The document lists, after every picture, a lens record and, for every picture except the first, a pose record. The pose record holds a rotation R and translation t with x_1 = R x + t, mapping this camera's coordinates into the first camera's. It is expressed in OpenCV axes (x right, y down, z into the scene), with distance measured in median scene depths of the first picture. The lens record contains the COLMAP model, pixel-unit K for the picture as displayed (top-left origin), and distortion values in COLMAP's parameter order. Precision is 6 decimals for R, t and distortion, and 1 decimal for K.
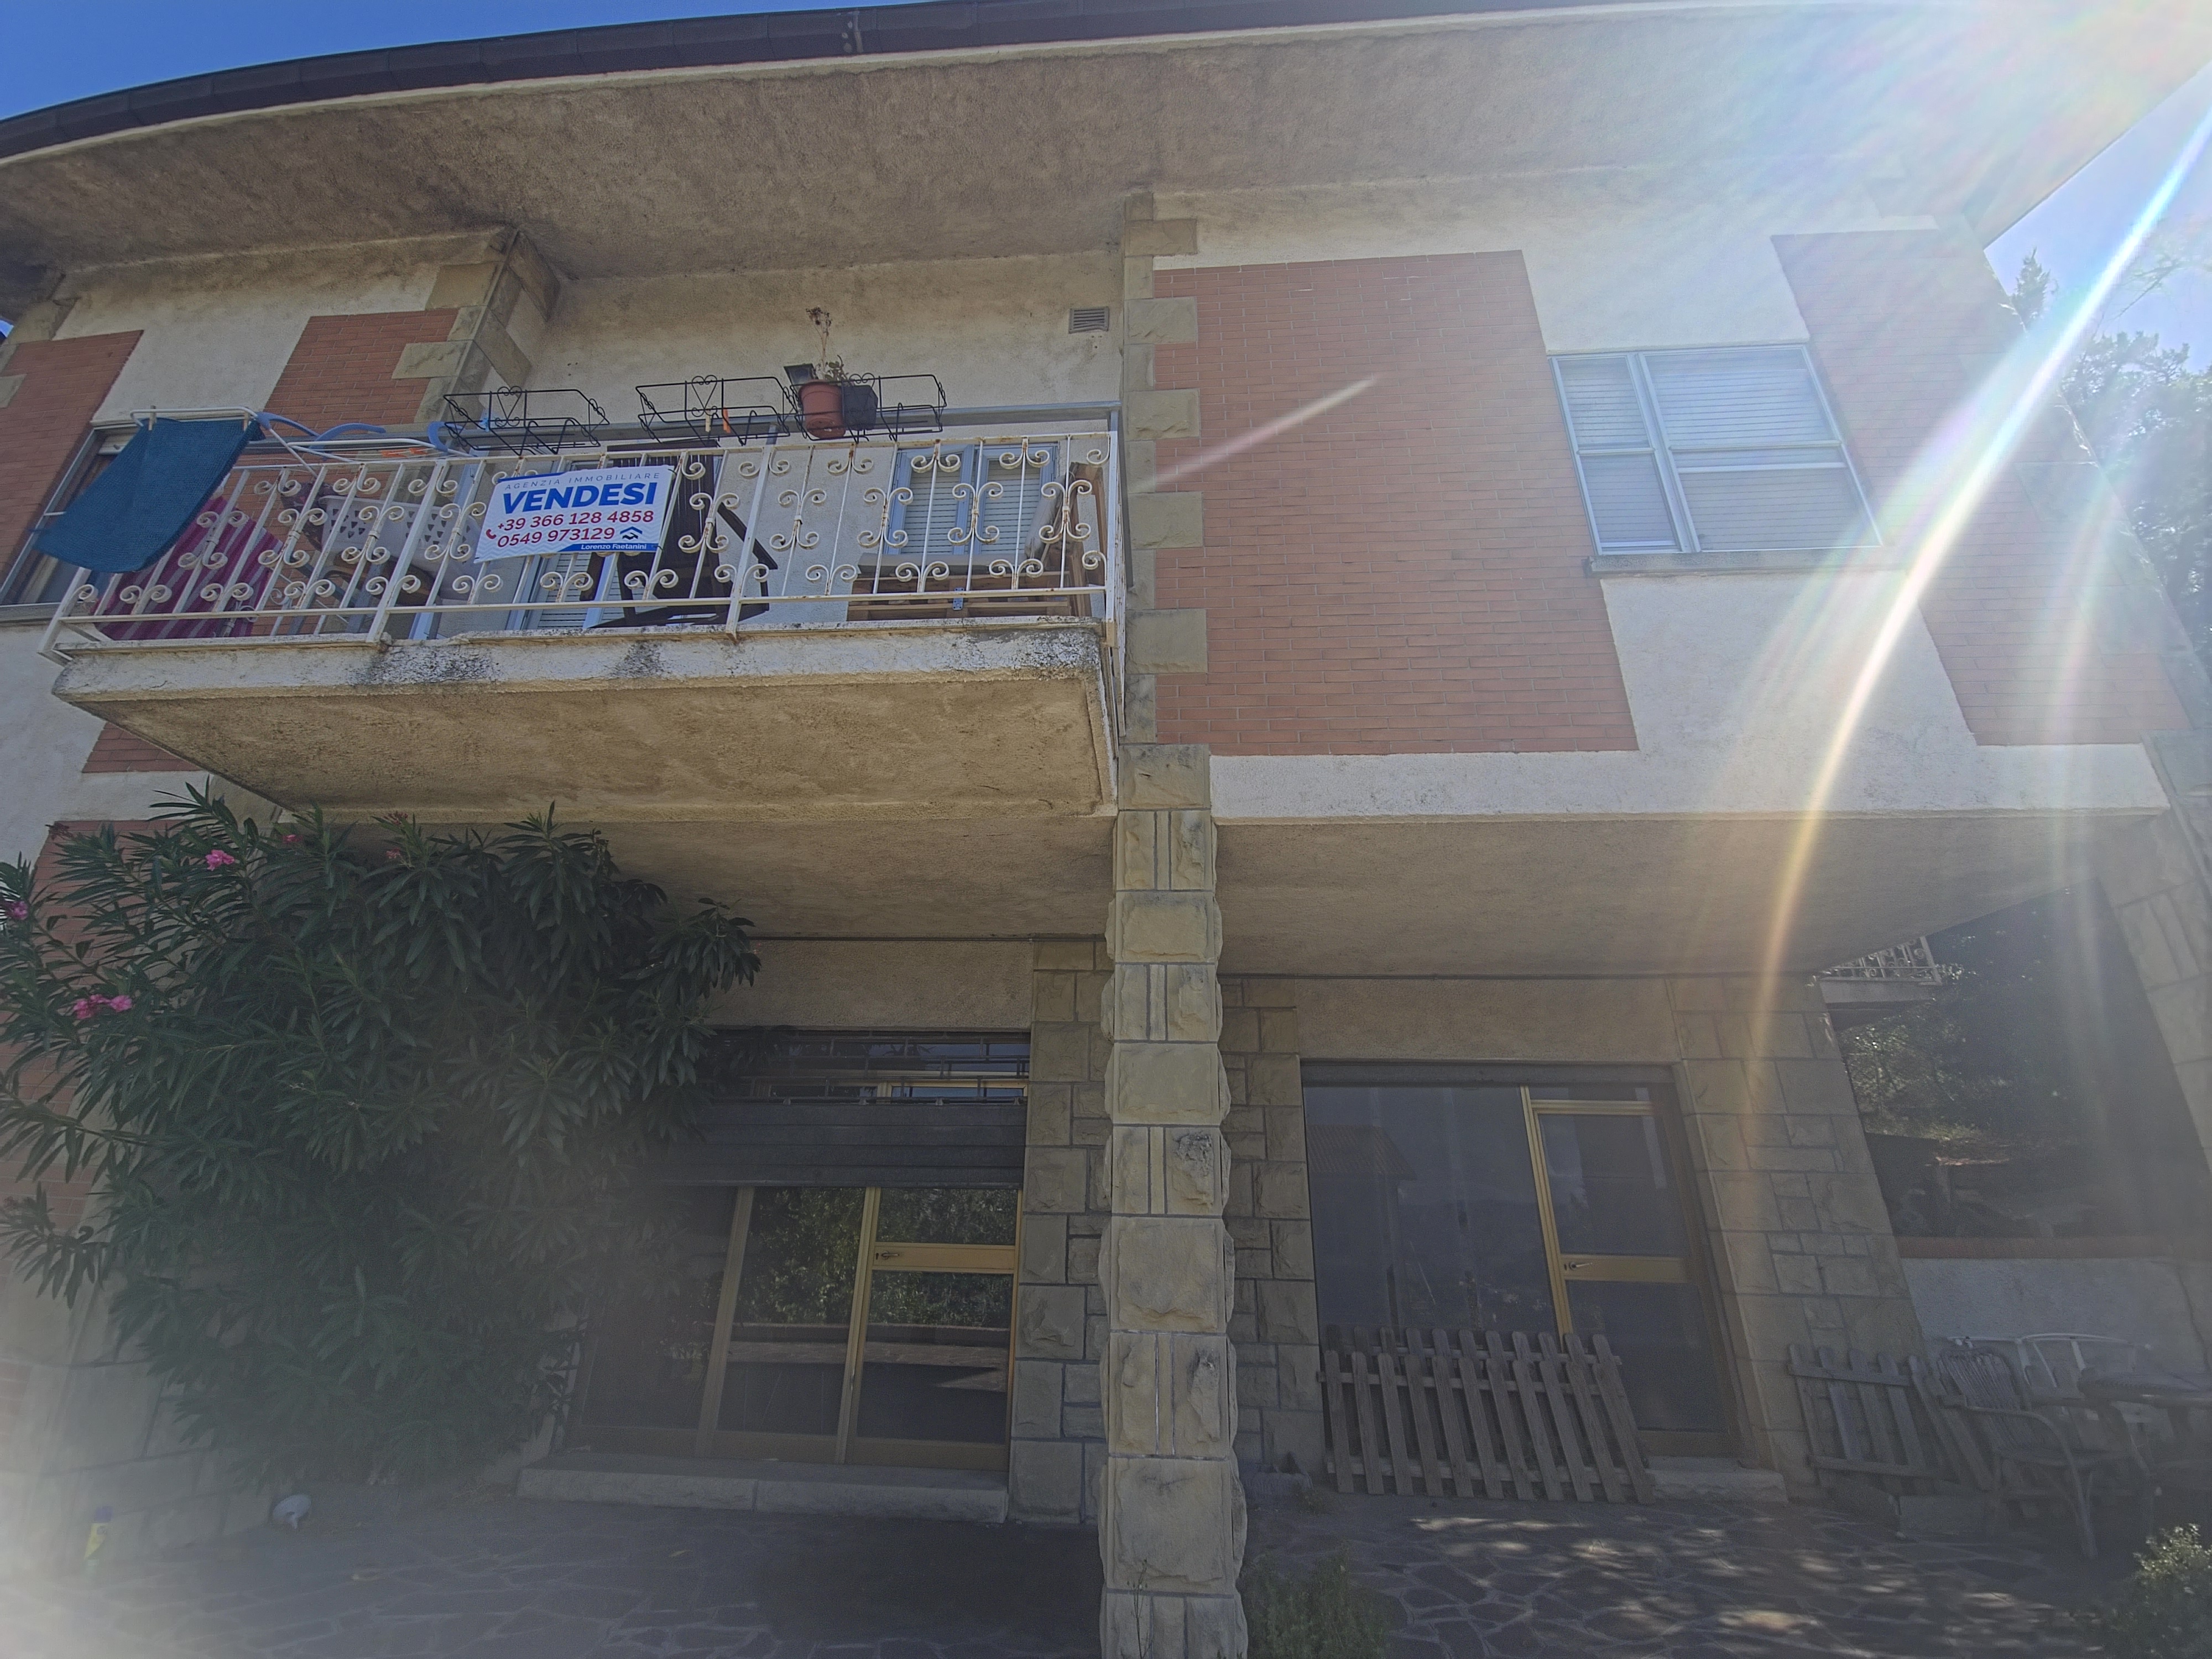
lens RADIAL K [[909.6, 0, 1096.0], [0, 909.6, 825.6], [0, 0, 1]] dist [0.005921, -0.005690]
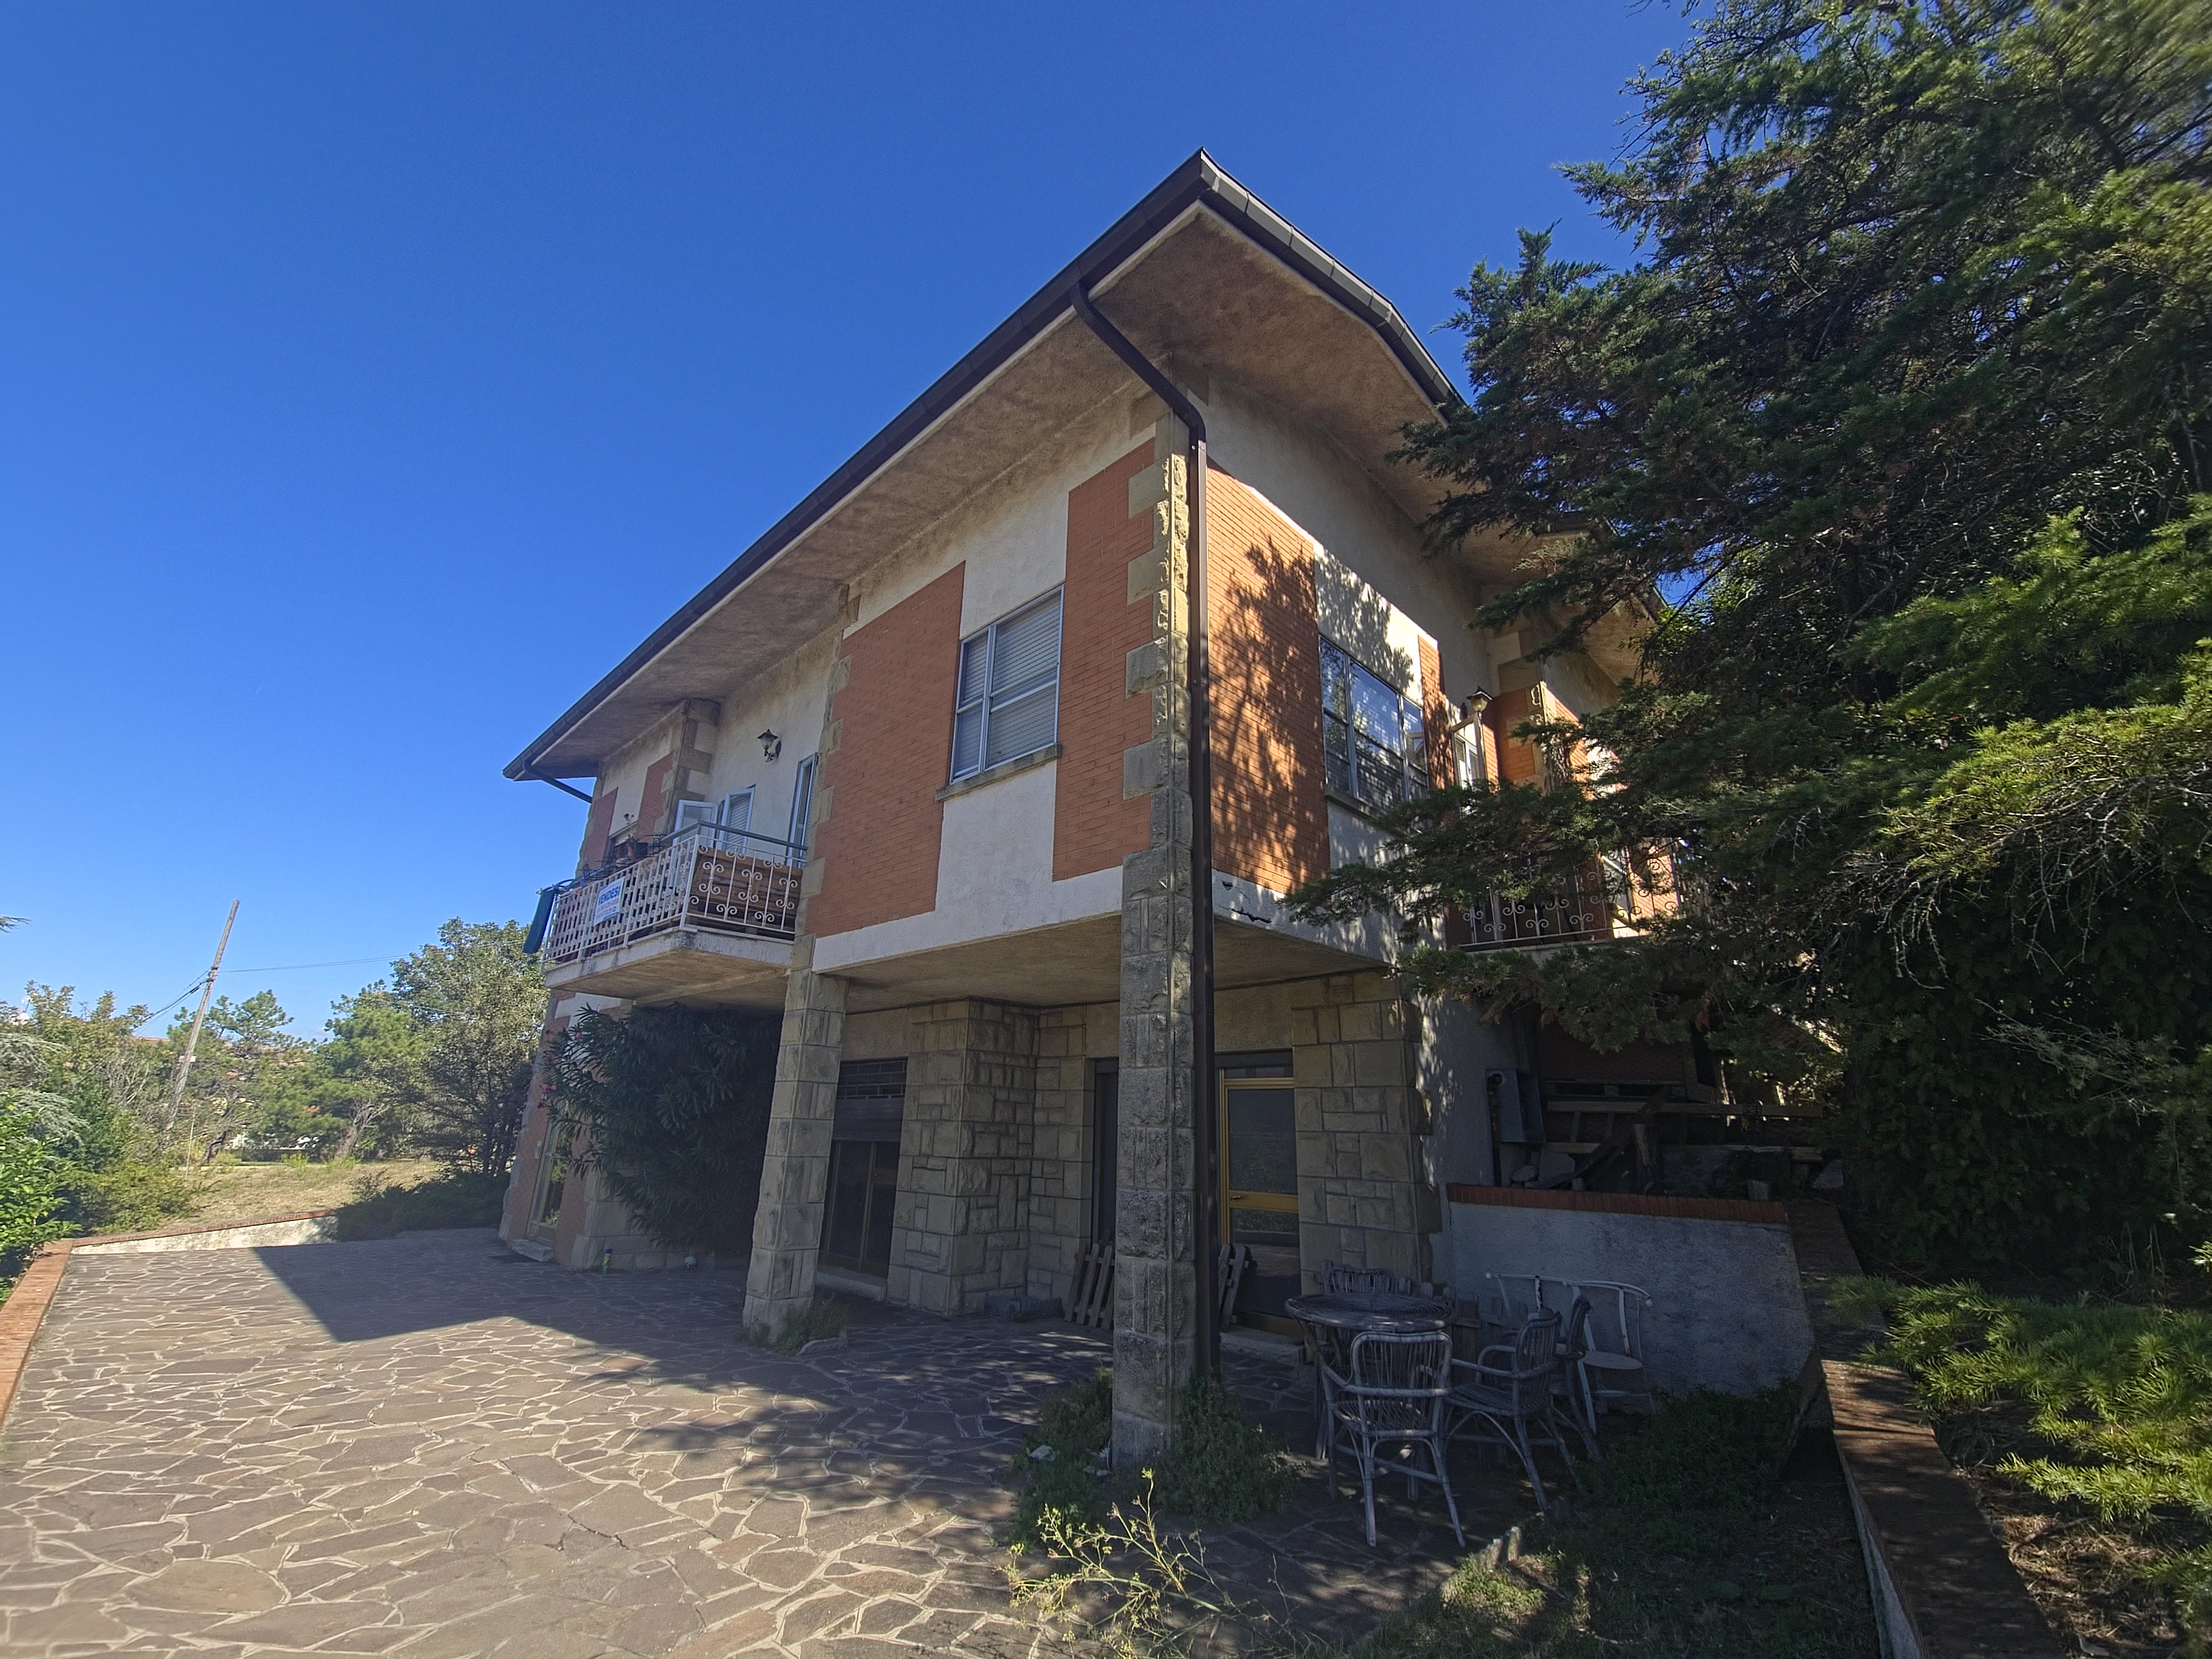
lens RADIAL K [[925.6, 0, 1106.0], [0, 925.6, 829.5], [0, 0, 1]] dist [-0.001000, -0.000145]
pose [[0.761887, -0.201437, -0.615590, 1.927462], [0.240627, 0.970417, -0.019732, -0.114823], [0.601354, -0.133095, 0.787819, -0.216732]]
